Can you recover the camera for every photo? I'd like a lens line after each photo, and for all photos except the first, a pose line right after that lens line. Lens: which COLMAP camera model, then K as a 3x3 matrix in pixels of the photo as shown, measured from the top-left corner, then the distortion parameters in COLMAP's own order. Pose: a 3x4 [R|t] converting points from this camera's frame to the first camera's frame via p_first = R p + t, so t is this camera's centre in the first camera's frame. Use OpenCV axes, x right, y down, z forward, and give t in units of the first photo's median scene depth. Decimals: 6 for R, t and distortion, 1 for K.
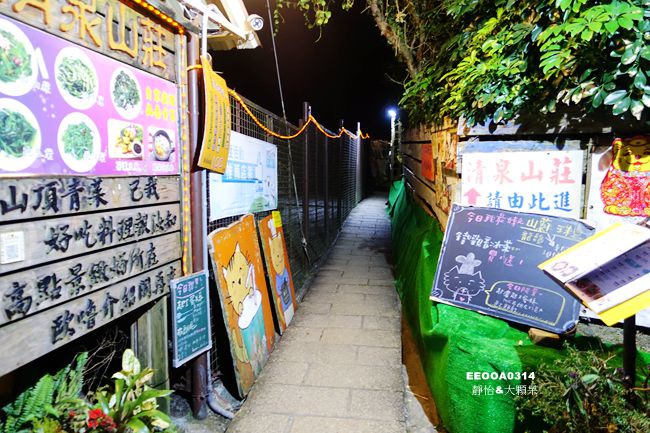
lens RADIAL K [[443.3, 0, 325.0], [0, 443.3, 216.5], [0, 0, 1]] dist [-0.003590, 0.001887]
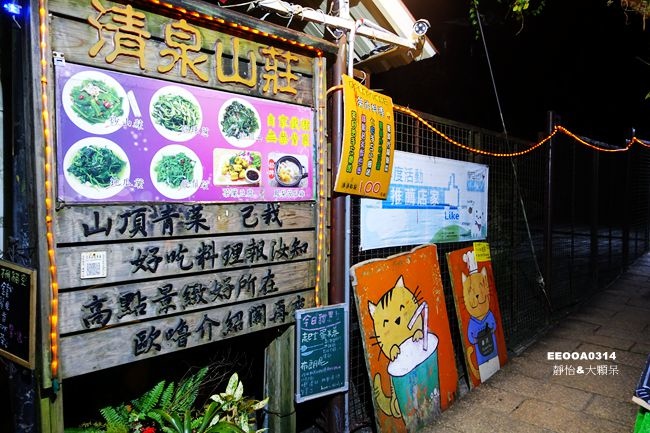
lens RADIAL K [[443.3, 0, 325.0], [0, 443.3, 216.5], [0, 0, 1]] dist [-0.003590, 0.001887]
pose [[0.803461, 0.020610, -0.595001, 0.315733], [-0.052337, 0.997977, -0.036106, -0.031682], [0.593053, 0.060150, 0.802914, 0.290933]]
